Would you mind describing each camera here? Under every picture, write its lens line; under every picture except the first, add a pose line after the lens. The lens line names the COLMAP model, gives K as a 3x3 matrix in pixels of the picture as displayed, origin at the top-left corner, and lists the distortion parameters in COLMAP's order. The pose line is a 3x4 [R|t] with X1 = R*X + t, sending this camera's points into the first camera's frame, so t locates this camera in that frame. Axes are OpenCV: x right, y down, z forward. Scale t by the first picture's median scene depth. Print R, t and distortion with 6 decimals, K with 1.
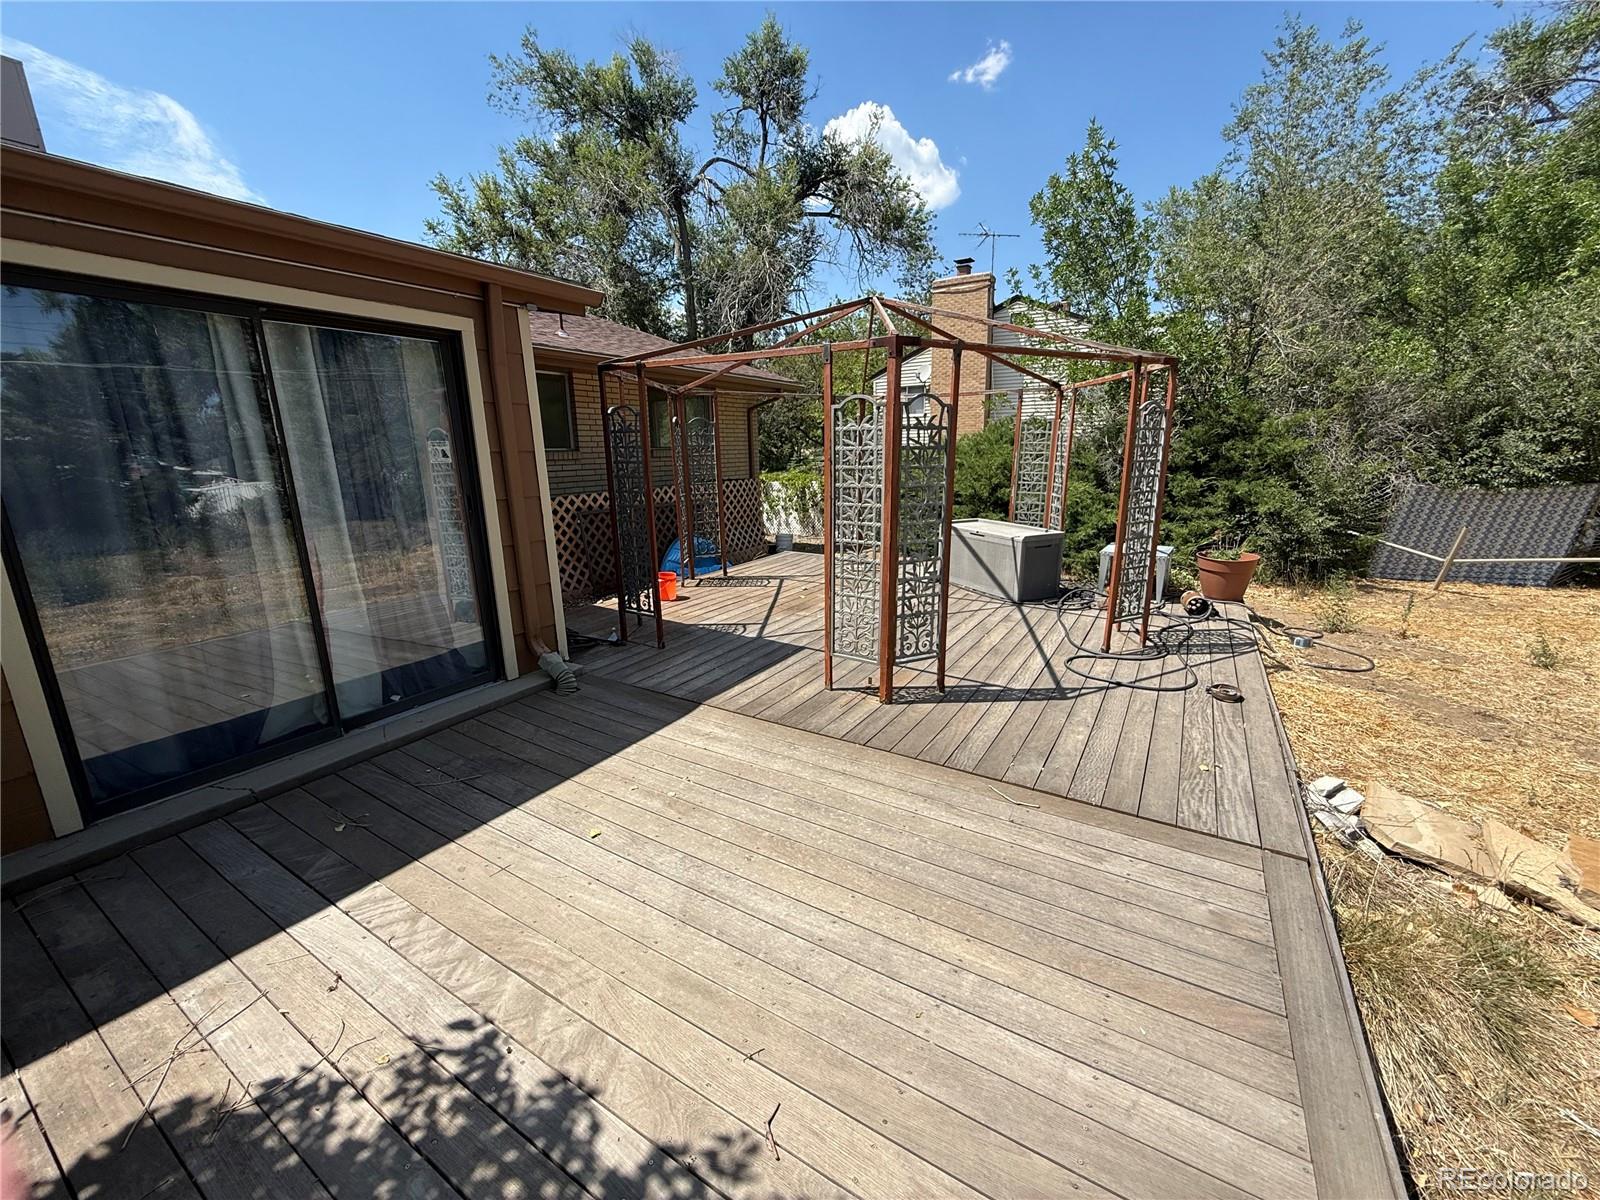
lens RADIAL K [[636.2, 0, 800.0], [0, 636.2, 600.0], [0, 0, 1]] dist [-0.000800, -0.000111]
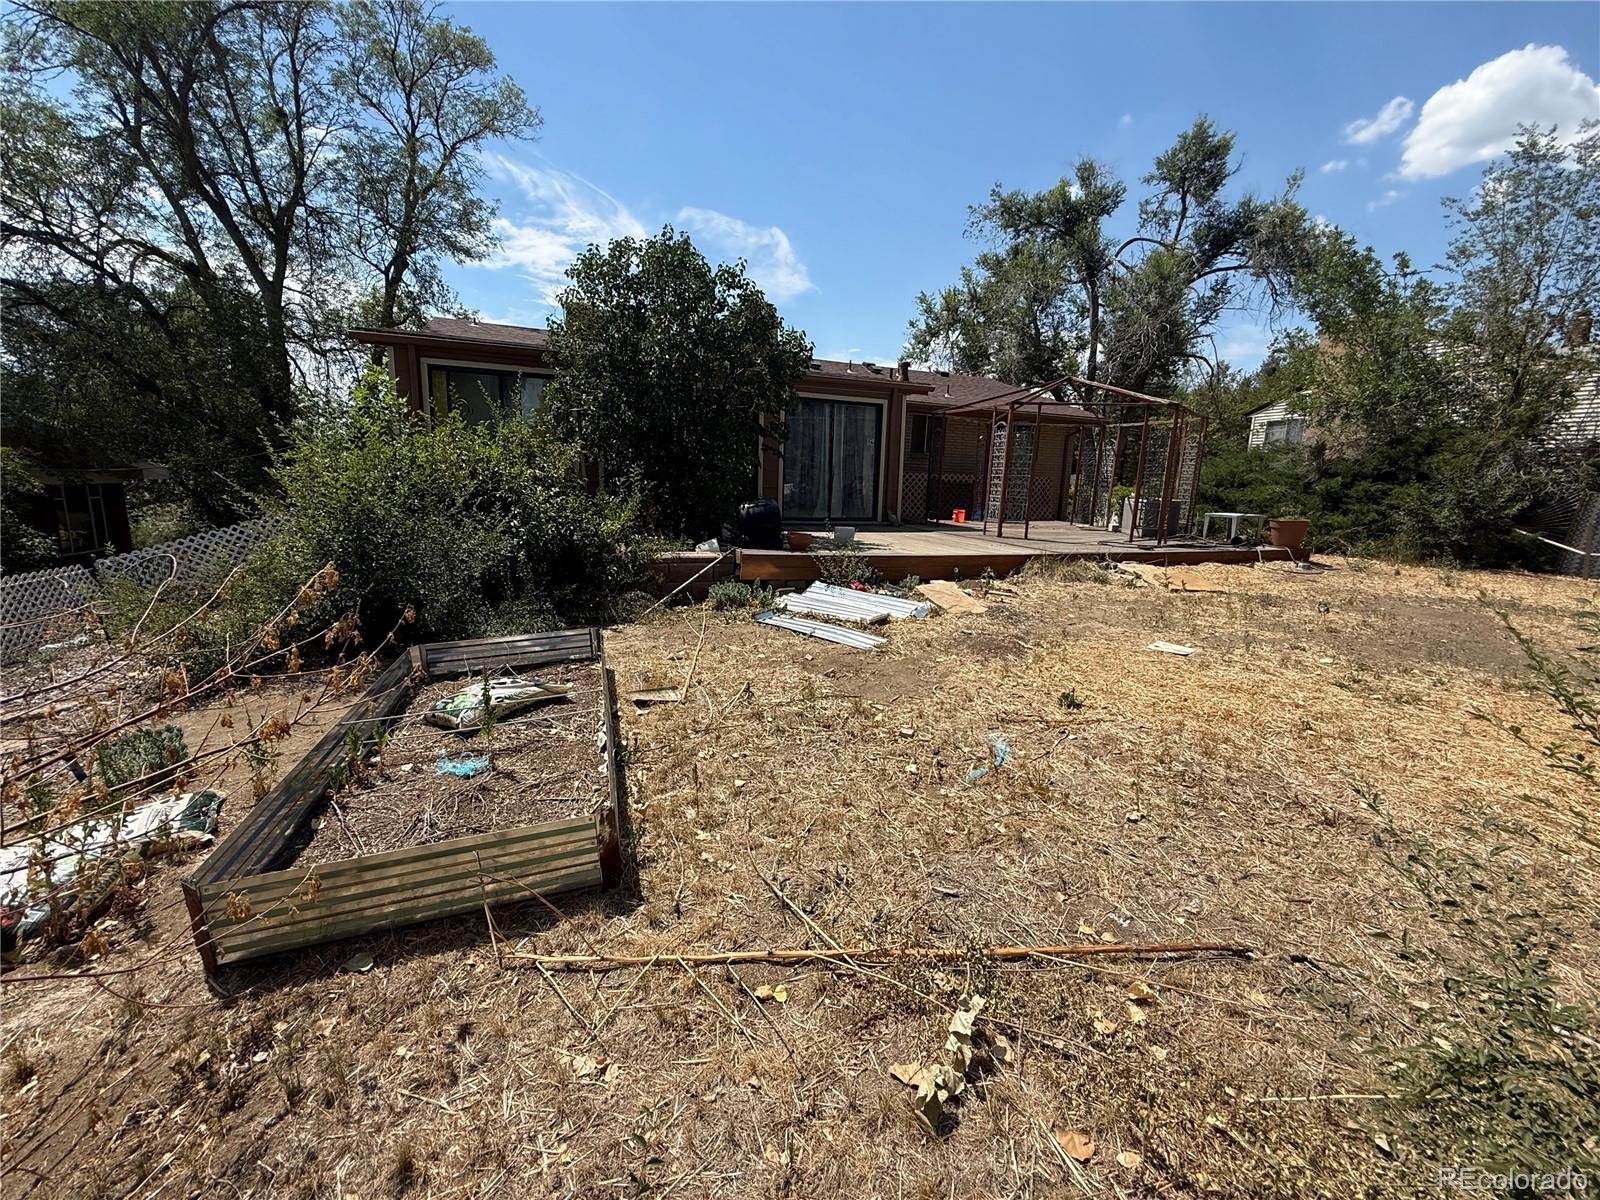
lens RADIAL K [[636.2, 0, 800.0], [0, 636.2, 600.0], [0, 0, 1]] dist [-0.000800, -0.000111]
pose [[0.788530, 0.151936, -0.595933, 0.236382], [-0.186023, 0.982536, 0.004359, 0.121148], [0.586187, 0.107421, 0.803023, -0.339092]]
